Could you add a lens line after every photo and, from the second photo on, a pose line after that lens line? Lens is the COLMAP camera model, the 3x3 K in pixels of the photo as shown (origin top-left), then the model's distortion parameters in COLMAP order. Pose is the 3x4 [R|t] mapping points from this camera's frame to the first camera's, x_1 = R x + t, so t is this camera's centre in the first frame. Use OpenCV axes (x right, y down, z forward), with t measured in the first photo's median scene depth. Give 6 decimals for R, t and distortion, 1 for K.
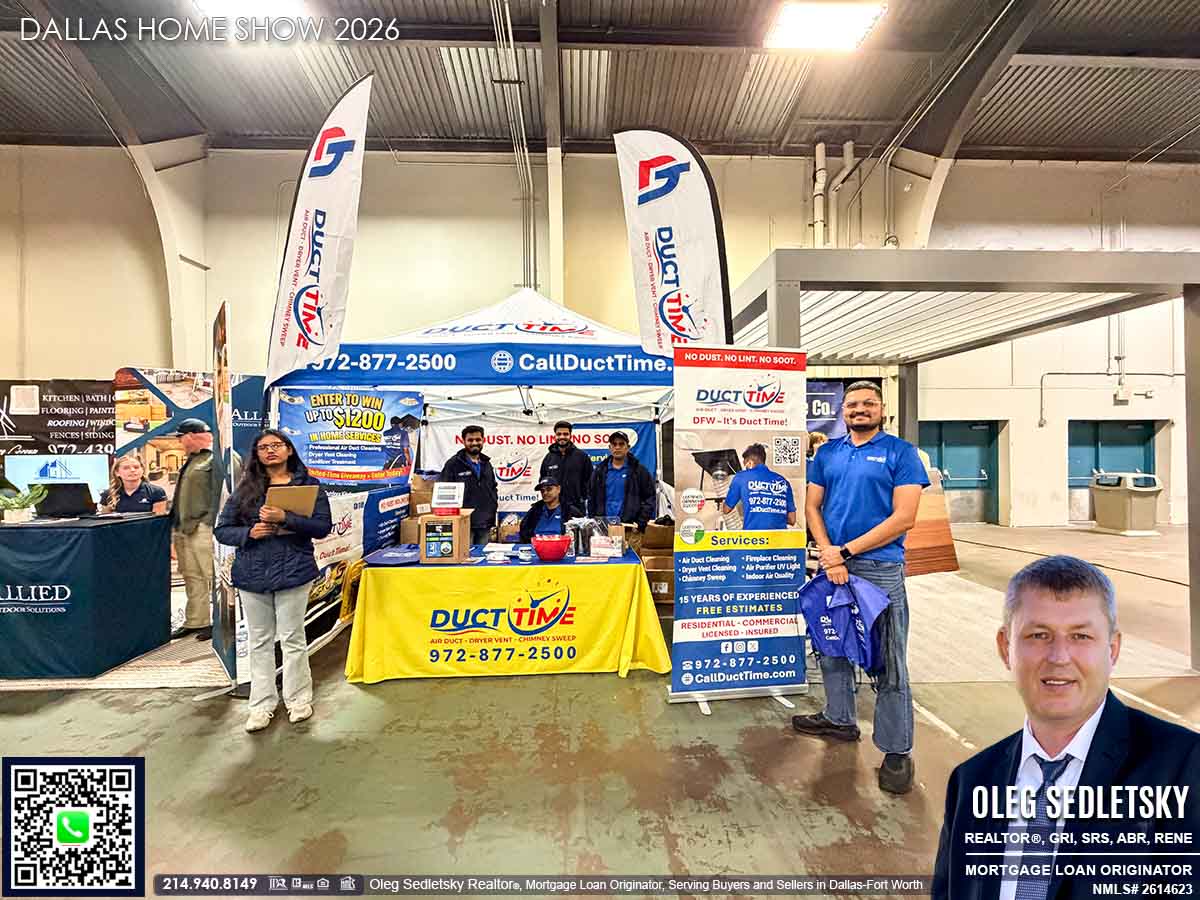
lens RADIAL K [[475.7, 0, 598.9], [0, 475.7, 447.2], [0, 0, 1]] dist [-0.001030, 0.000621]
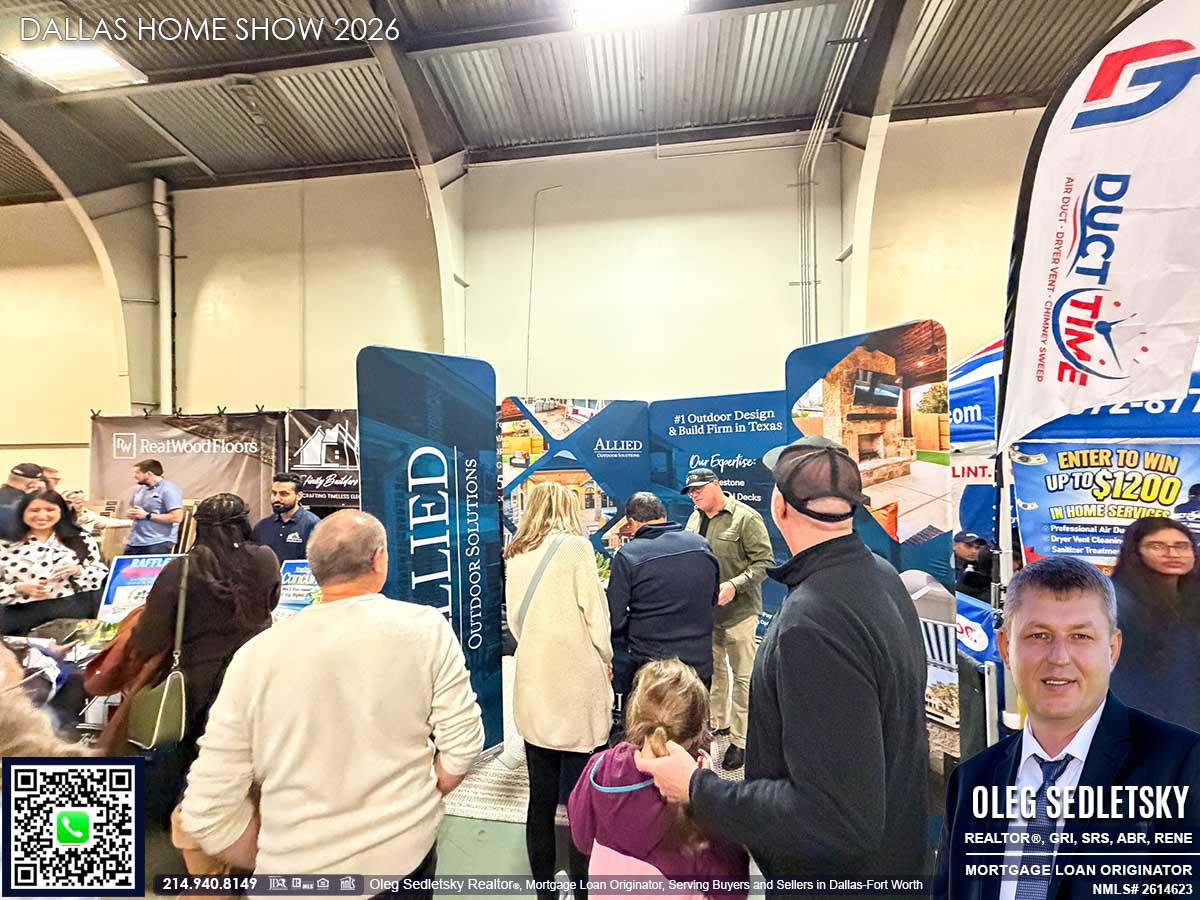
lens RADIAL K [[475.7, 0, 596.2], [0, 475.7, 448.5], [0, 0, 1]] dist [-0.001030, 0.000621]
pose [[0.984696, -0.002042, -0.174267, -0.665368], [0.002525, 0.999994, 0.002551, -0.068950], [0.174261, -0.002952, 0.984695, 0.128214]]
